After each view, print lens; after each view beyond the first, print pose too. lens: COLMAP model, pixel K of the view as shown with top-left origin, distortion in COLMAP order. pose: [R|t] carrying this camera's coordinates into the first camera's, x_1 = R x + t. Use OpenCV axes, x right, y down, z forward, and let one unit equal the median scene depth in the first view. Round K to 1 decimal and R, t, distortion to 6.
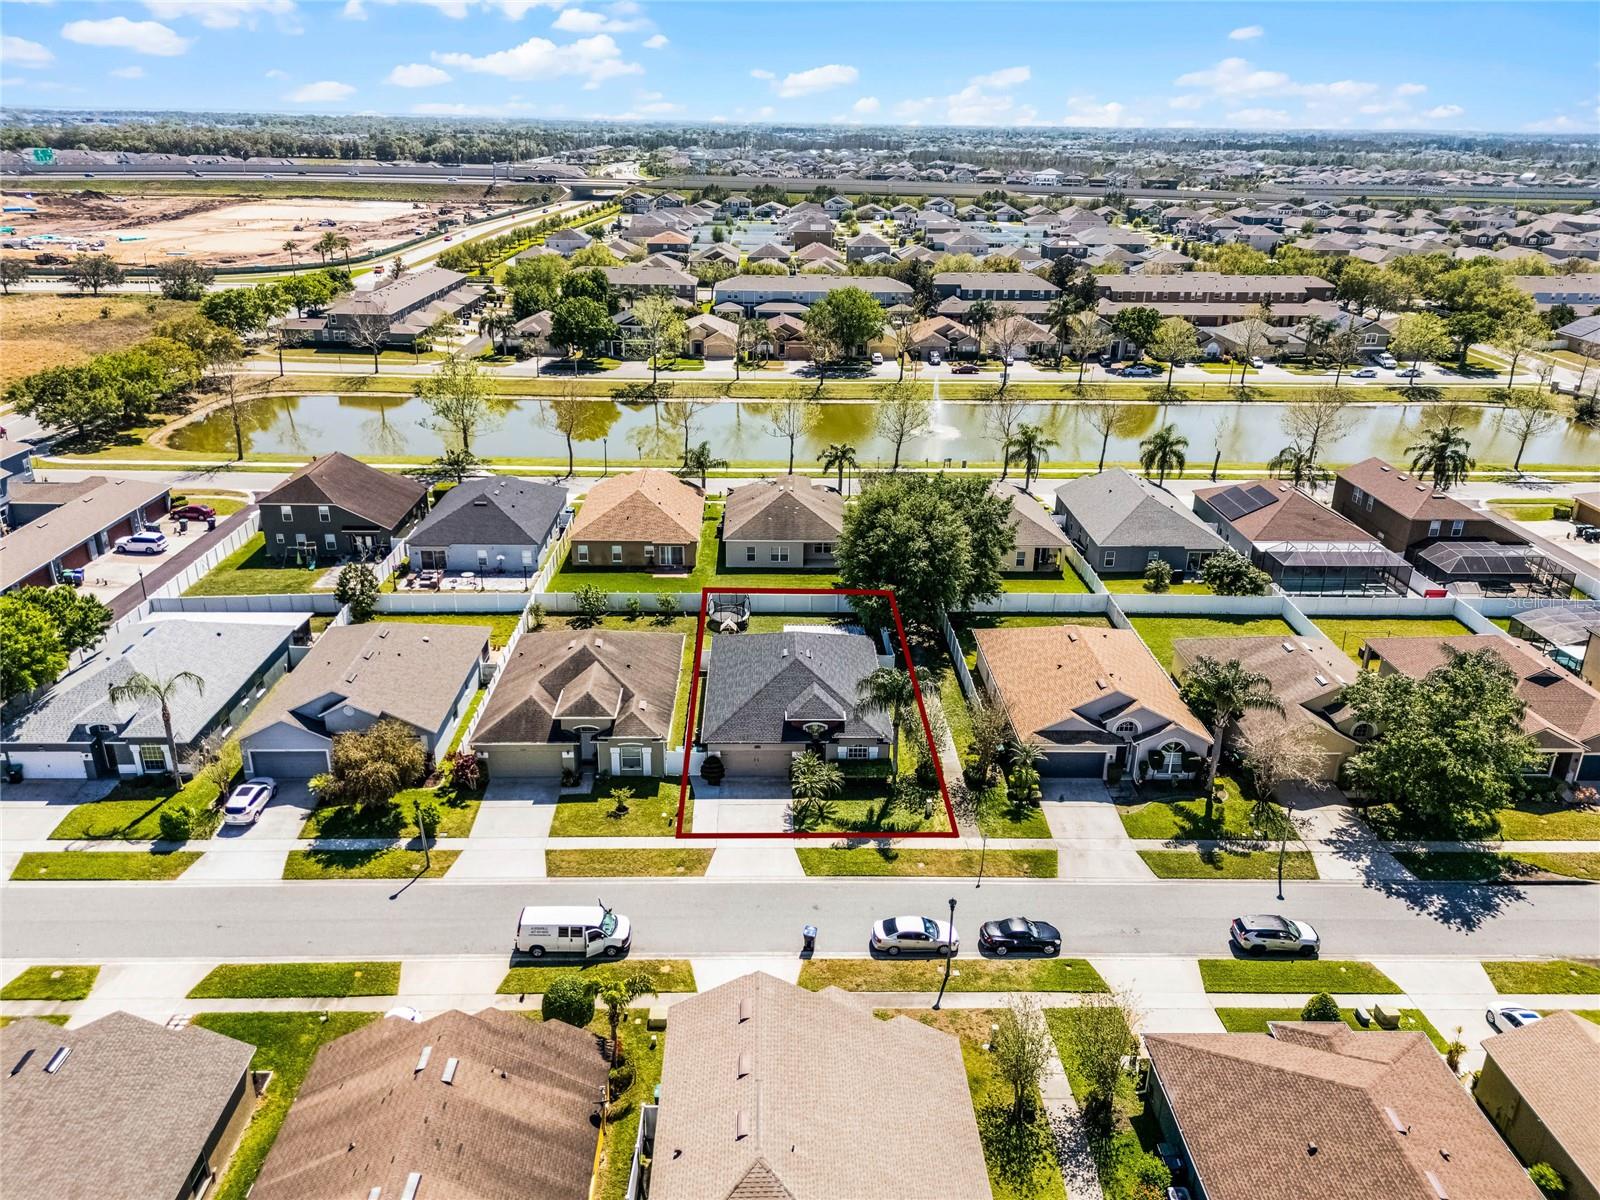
lens RADIAL K [[1236.3, 0, 800.0], [0, 1236.3, 600.0], [0, 0, 1]] dist [0.083596, -0.099310]
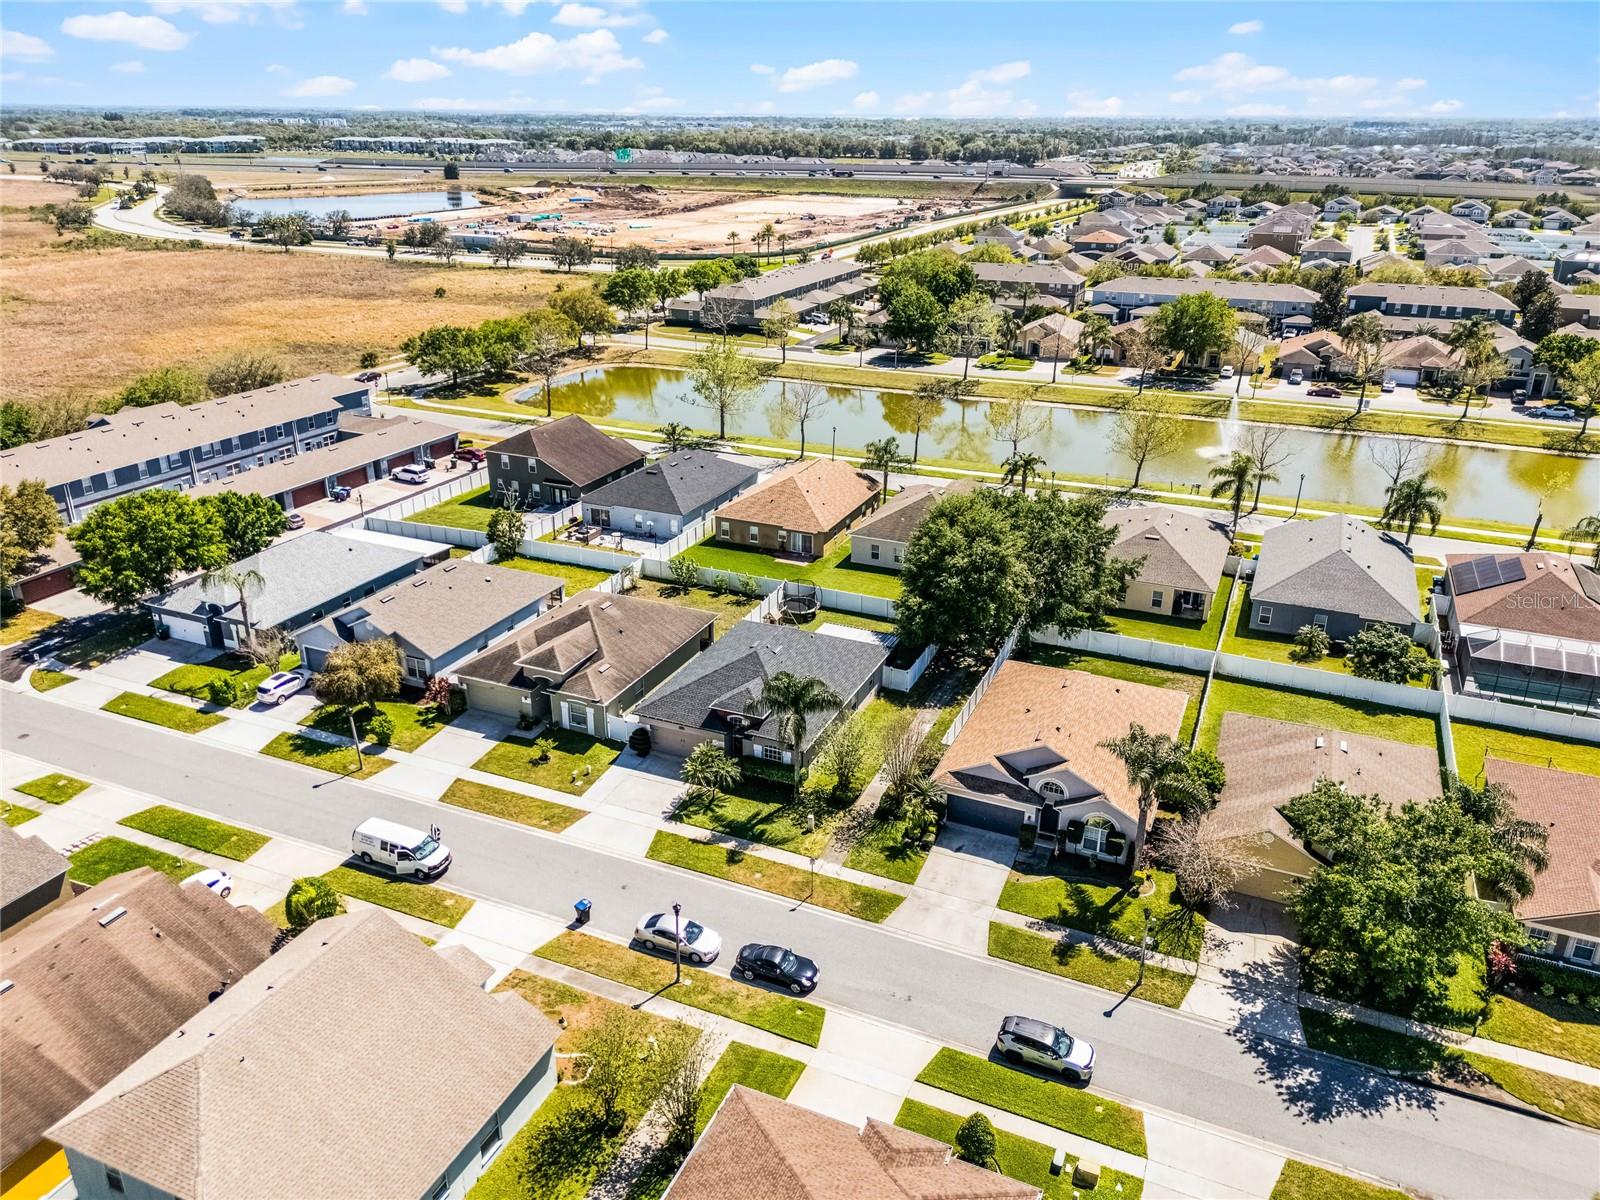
lens RADIAL K [[1236.3, 0, 800.0], [0, 1236.3, 600.0], [0, 0, 1]] dist [0.083596, -0.099310]
pose [[0.895634, 0.153171, -0.417587, 0.339370], [-0.153286, 0.987614, 0.033490, -0.024628], [0.417544, 0.034015, 0.908020, 0.087283]]
